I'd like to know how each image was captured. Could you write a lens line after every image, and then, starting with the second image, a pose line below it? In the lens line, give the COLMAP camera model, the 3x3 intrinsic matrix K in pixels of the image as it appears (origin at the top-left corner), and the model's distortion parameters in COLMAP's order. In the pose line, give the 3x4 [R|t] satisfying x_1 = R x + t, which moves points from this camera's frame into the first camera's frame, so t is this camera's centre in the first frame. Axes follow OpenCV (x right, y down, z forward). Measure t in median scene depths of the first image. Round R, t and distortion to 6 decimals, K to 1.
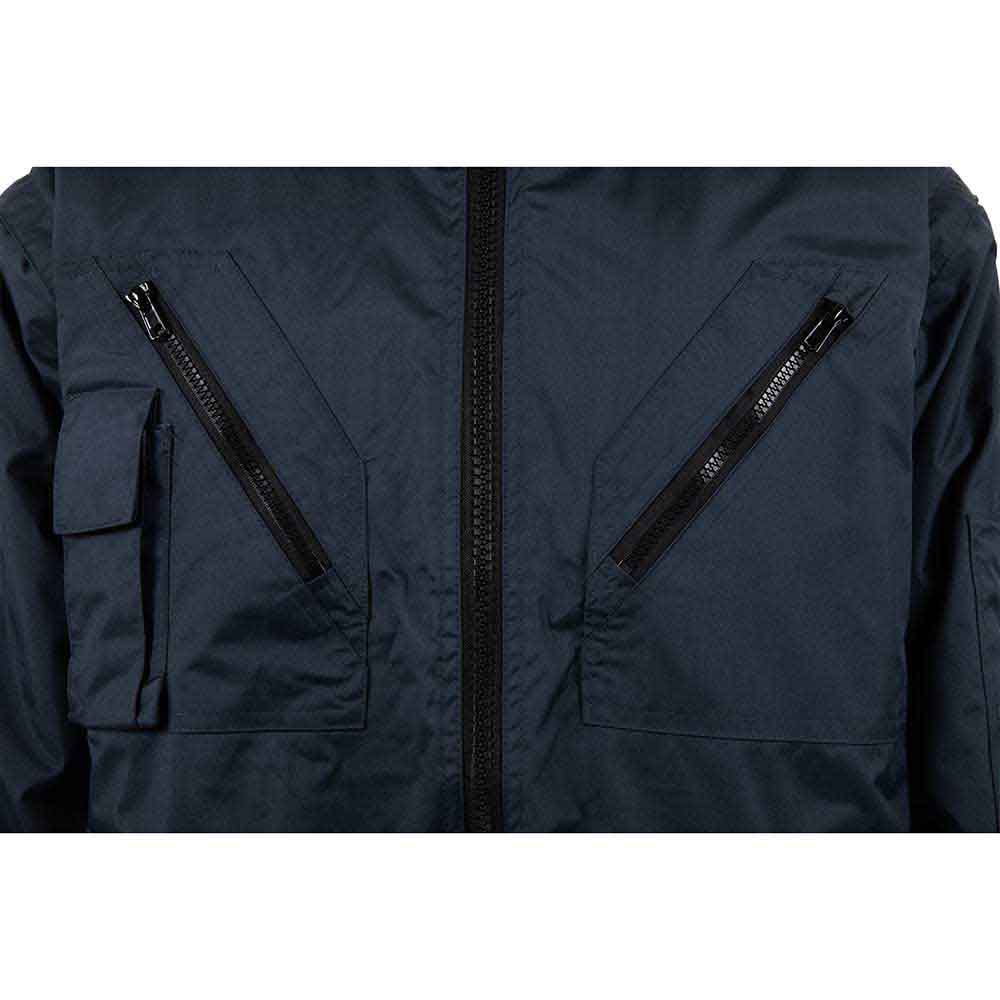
lens RADIAL K [[2449.6, 0, 500.0], [0, 2449.6, 500.0], [0, 0, 1]] dist [0.296270, -0.331150]
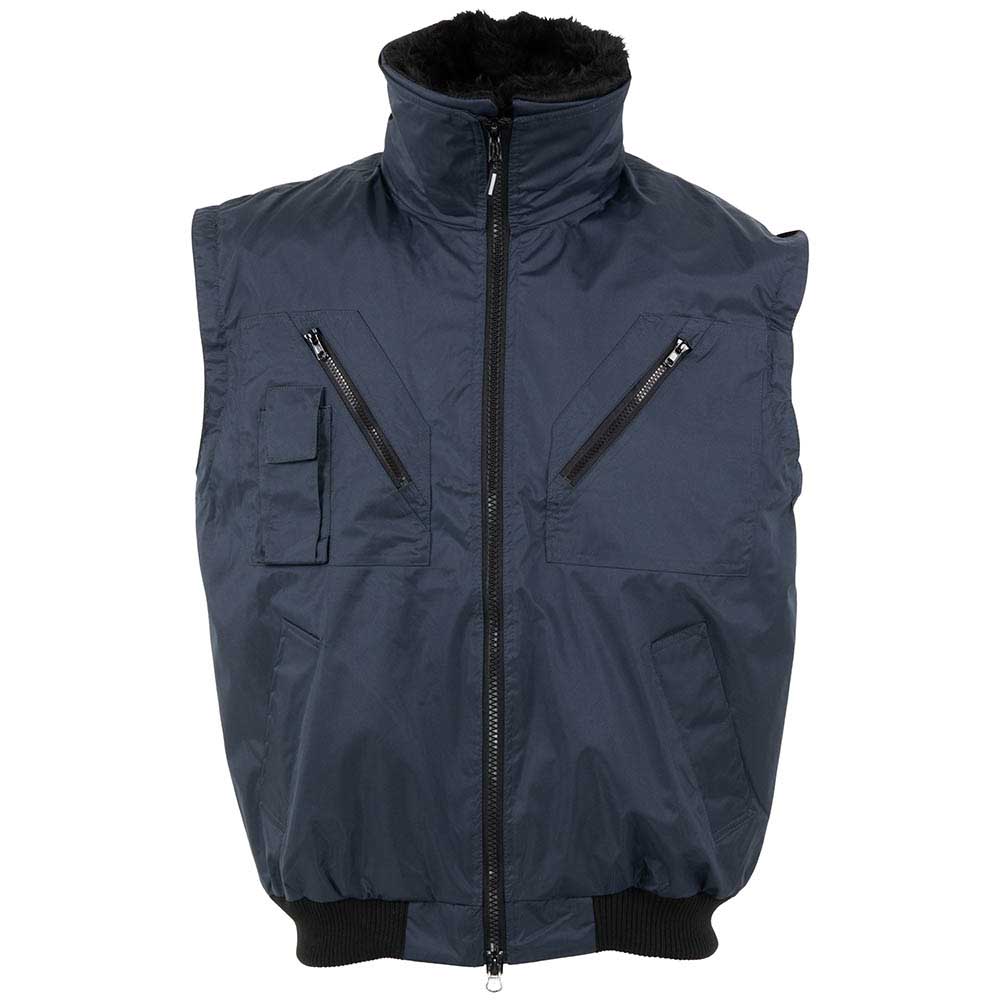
lens RADIAL K [[2096.9, 0, 500.0], [0, 2096.9, 500.0], [0, 0, 1]] dist [0.033579, 0.443385]
pose [[0.999878, 0.013396, -0.007992, 0.013412], [-0.012772, 0.997209, 0.073563, -0.079347], [0.008955, -0.073452, 0.997259, -0.634215]]
